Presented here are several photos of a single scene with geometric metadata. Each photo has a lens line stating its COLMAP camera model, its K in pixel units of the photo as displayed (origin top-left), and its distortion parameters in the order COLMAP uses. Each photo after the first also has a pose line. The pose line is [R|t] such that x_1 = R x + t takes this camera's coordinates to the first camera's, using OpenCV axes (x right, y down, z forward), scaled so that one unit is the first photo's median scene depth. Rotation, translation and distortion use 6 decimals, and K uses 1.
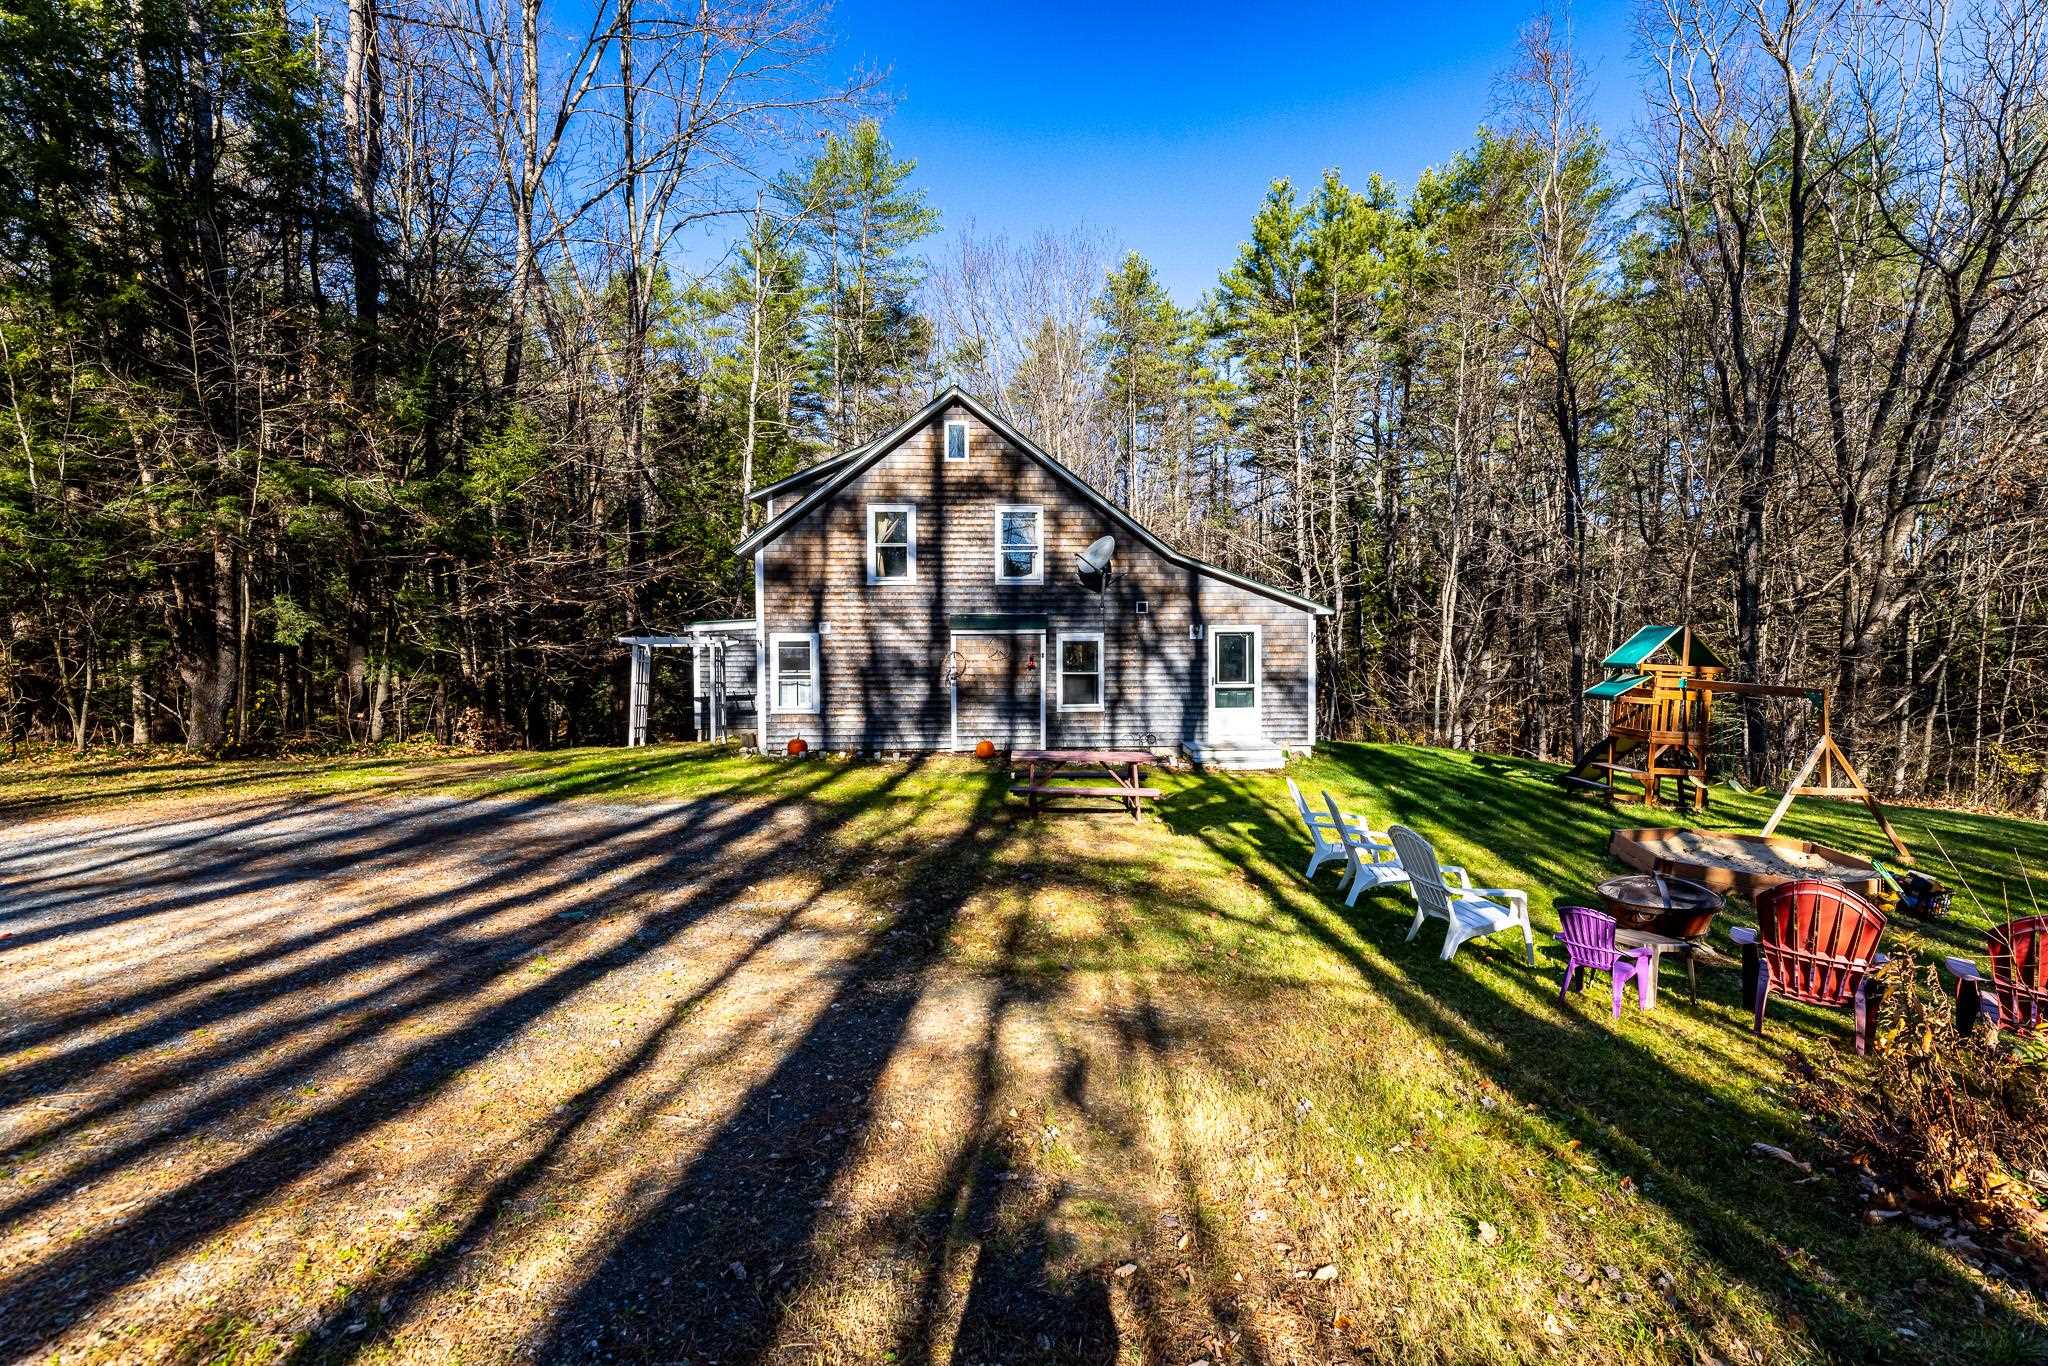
lens RADIAL K [[903.8, 0, 1025.3], [0, 903.8, 660.2], [0, 0, 1]] dist [-0.000821, -0.000295]
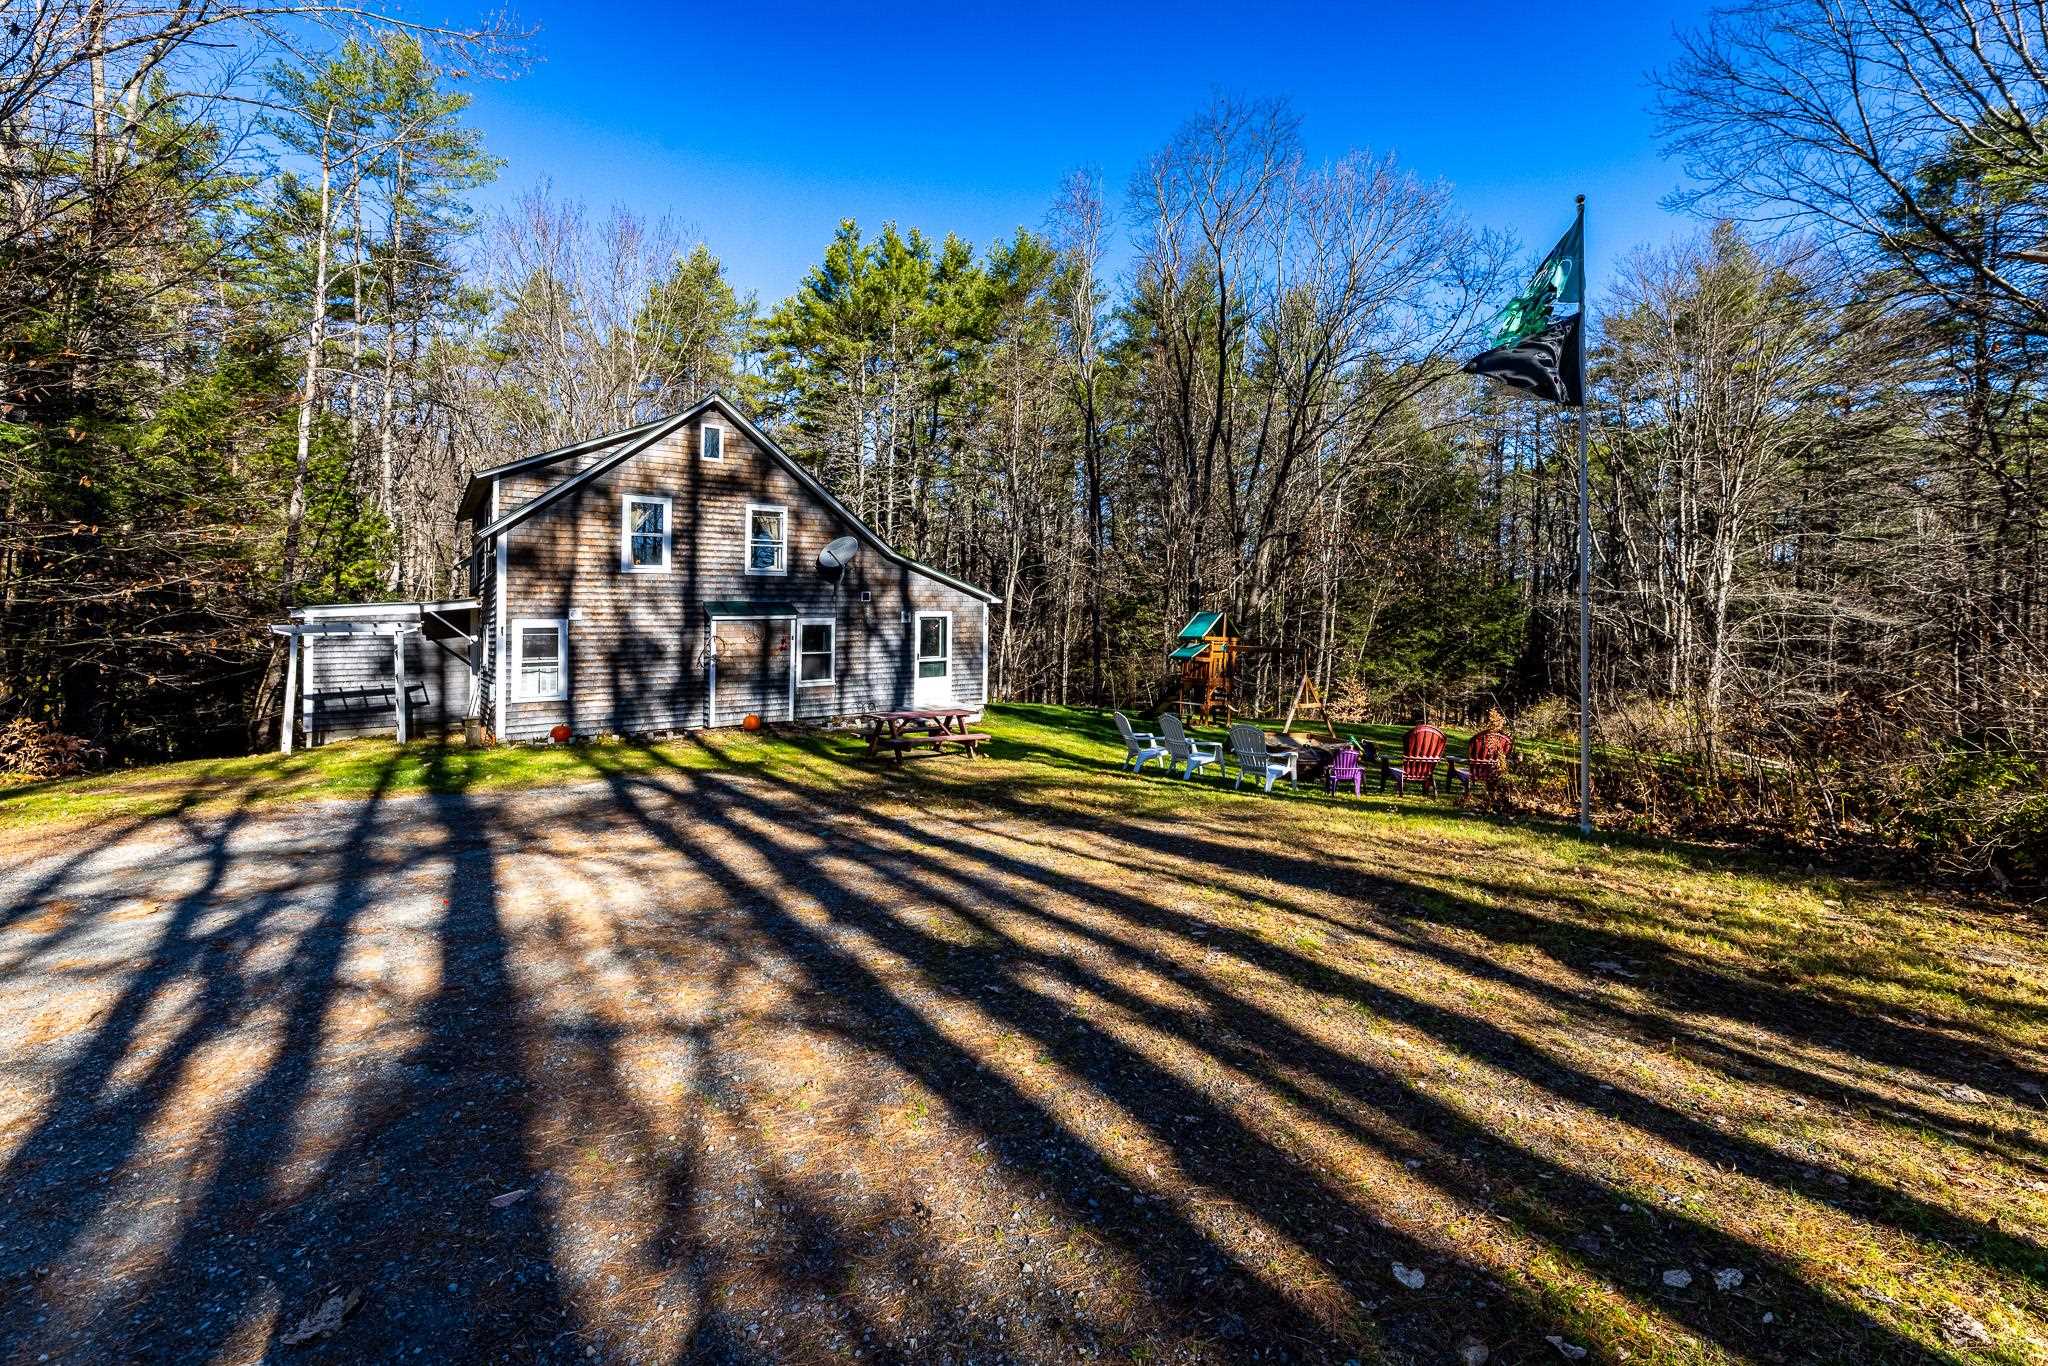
lens RADIAL K [[856.3, 0, 1043.6], [0, 856.3, 640.2], [0, 0, 1]] dist [0.001311, 0.000137]
pose [[0.830870, -0.018600, 0.556156, -0.312741], [0.018783, 0.999809, 0.005377, -0.002036], [-0.556149, 0.005979, 0.831061, -0.075216]]
